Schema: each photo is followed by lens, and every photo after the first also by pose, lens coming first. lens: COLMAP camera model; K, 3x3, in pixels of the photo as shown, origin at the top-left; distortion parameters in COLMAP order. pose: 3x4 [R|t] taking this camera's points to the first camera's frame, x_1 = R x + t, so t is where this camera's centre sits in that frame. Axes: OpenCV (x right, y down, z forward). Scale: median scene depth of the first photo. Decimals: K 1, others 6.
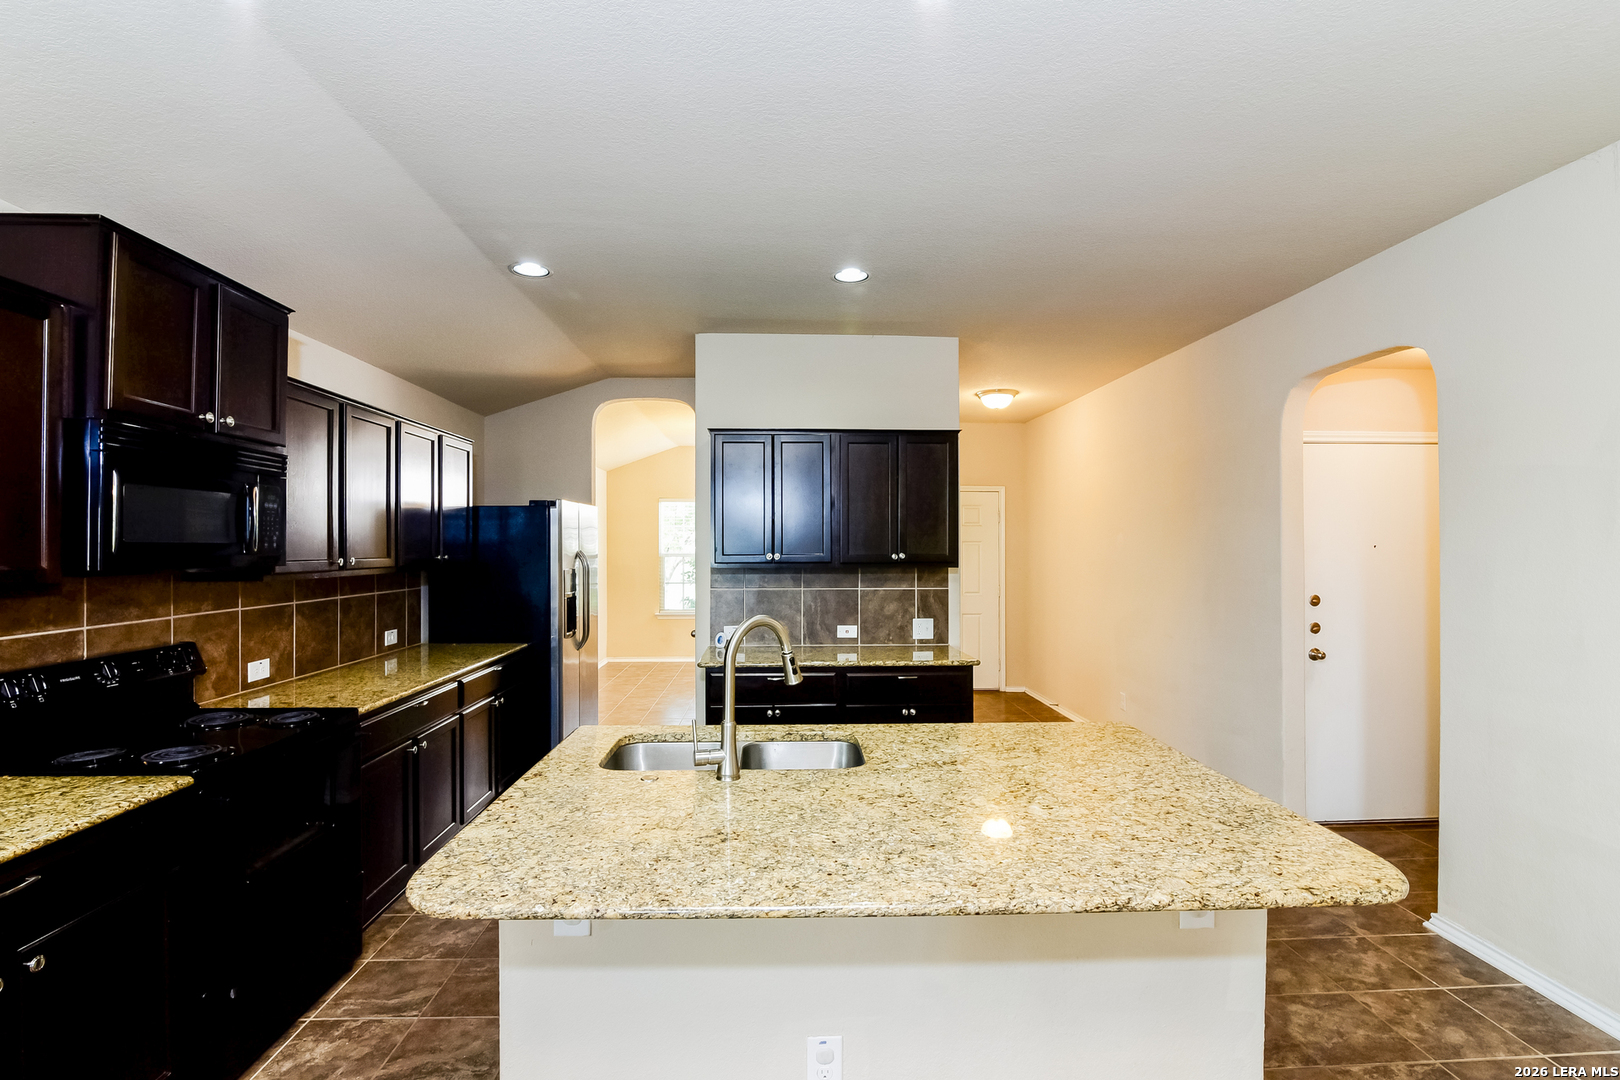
lens RADIAL K [[756.7, 0, 812.7], [0, 756.7, 549.0], [0, 0, 1]] dist [-0.021674, 0.000373]
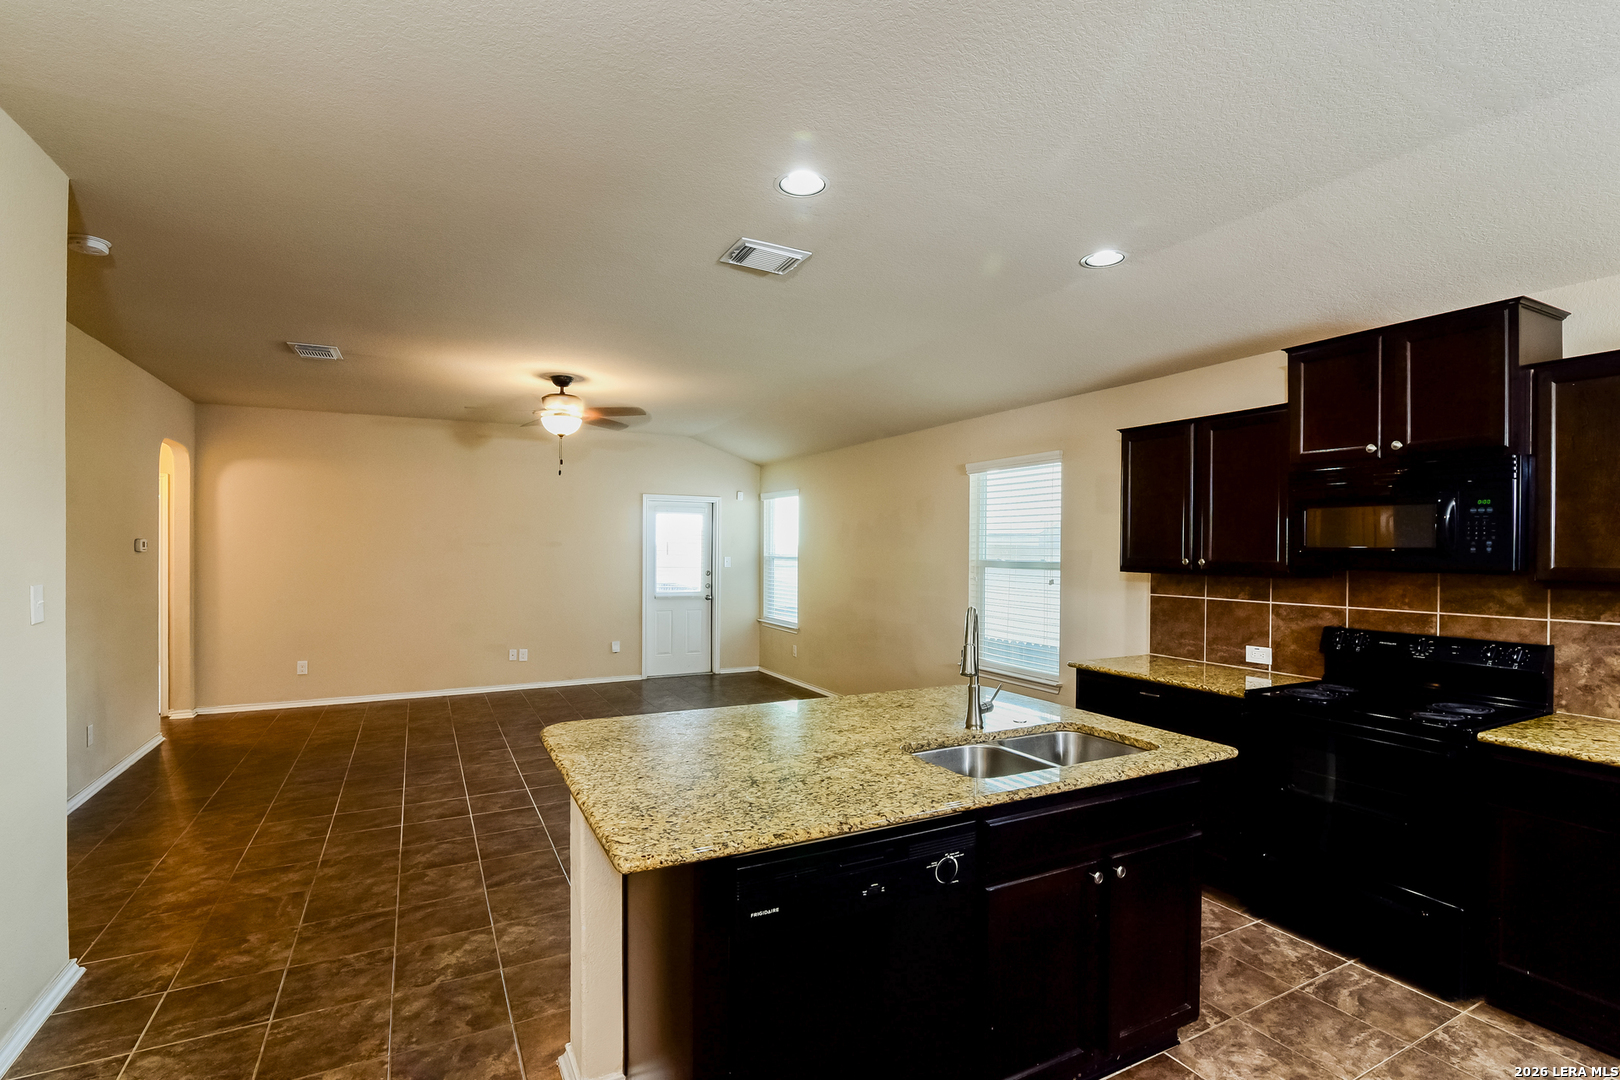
lens RADIAL K [[756.7, 0, 817.0], [0, 756.7, 549.5], [0, 0, 1]] dist [-0.021674, 0.000373]
pose [[-0.905924, -0.003447, -0.423426, 0.323899], [-0.006325, 0.999965, 0.005393, -0.003172], [0.423392, 0.007564, -0.905915, 0.978842]]
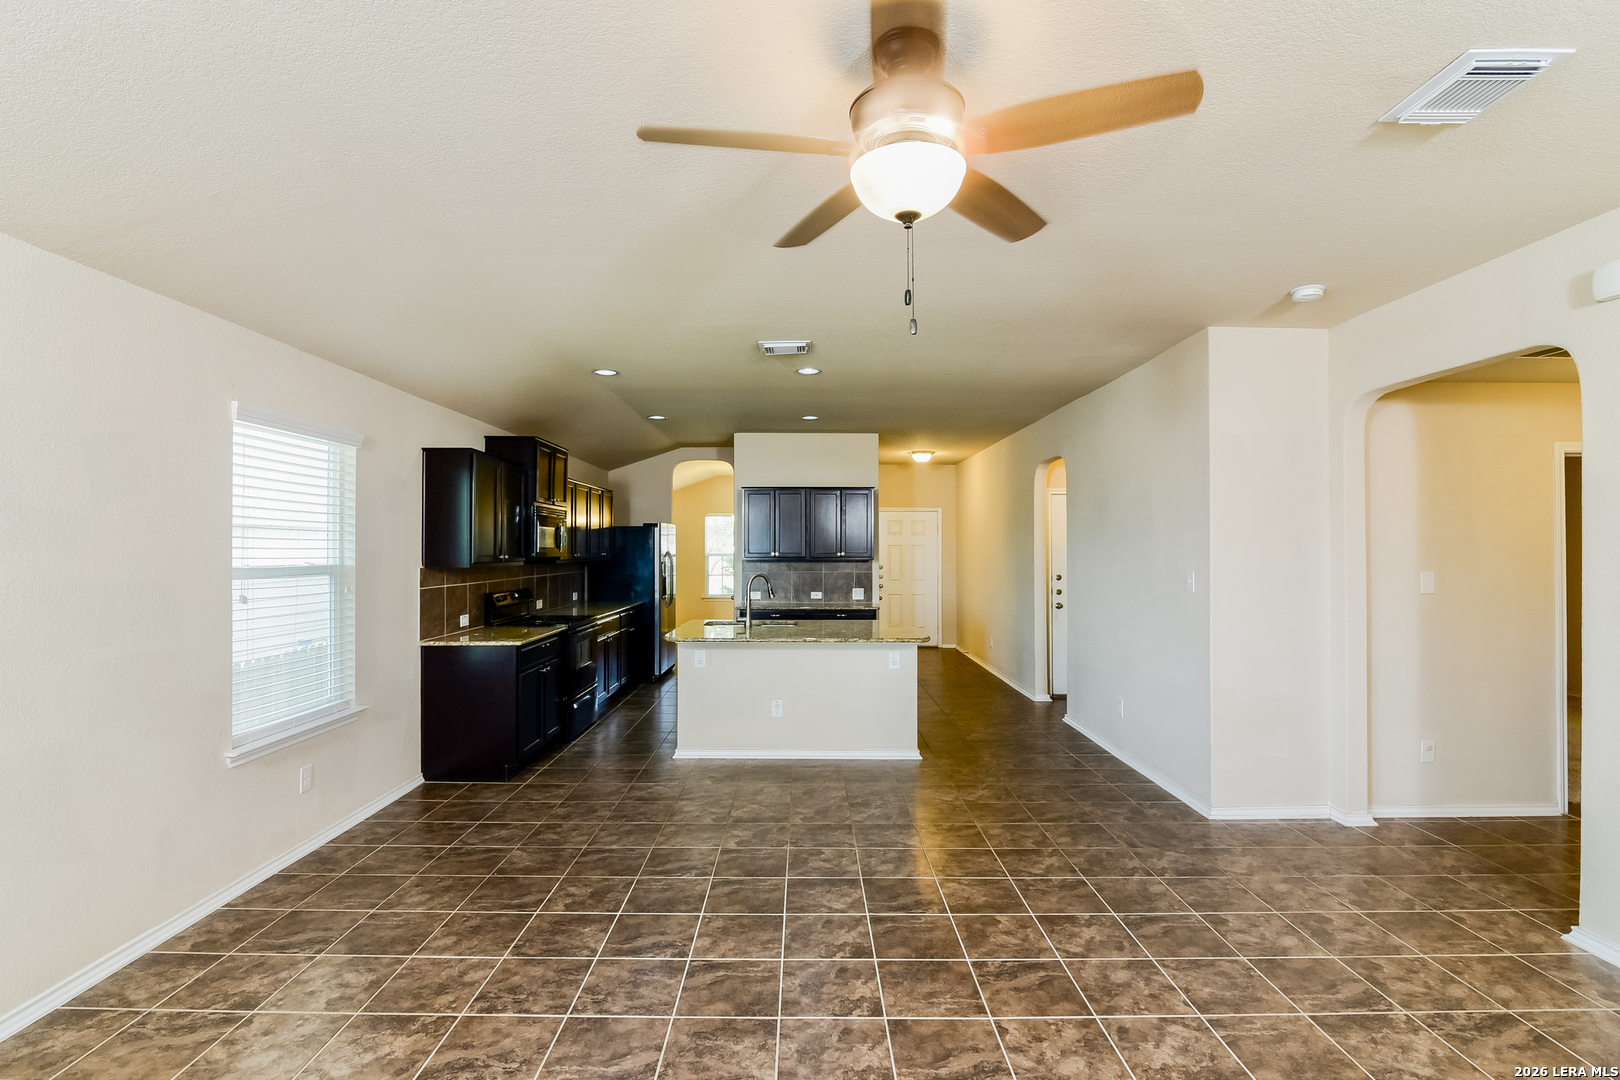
lens RADIAL K [[756.7, 0, 819.6], [0, 756.7, 533.8], [0, 0, 1]] dist [-0.021674, 0.000373]
pose [[0.999528, 0.000220, -0.030715, 0.123047], [-0.000901, 0.999754, -0.022150, 0.001019], [0.030702, 0.022167, 0.999283, -0.935136]]
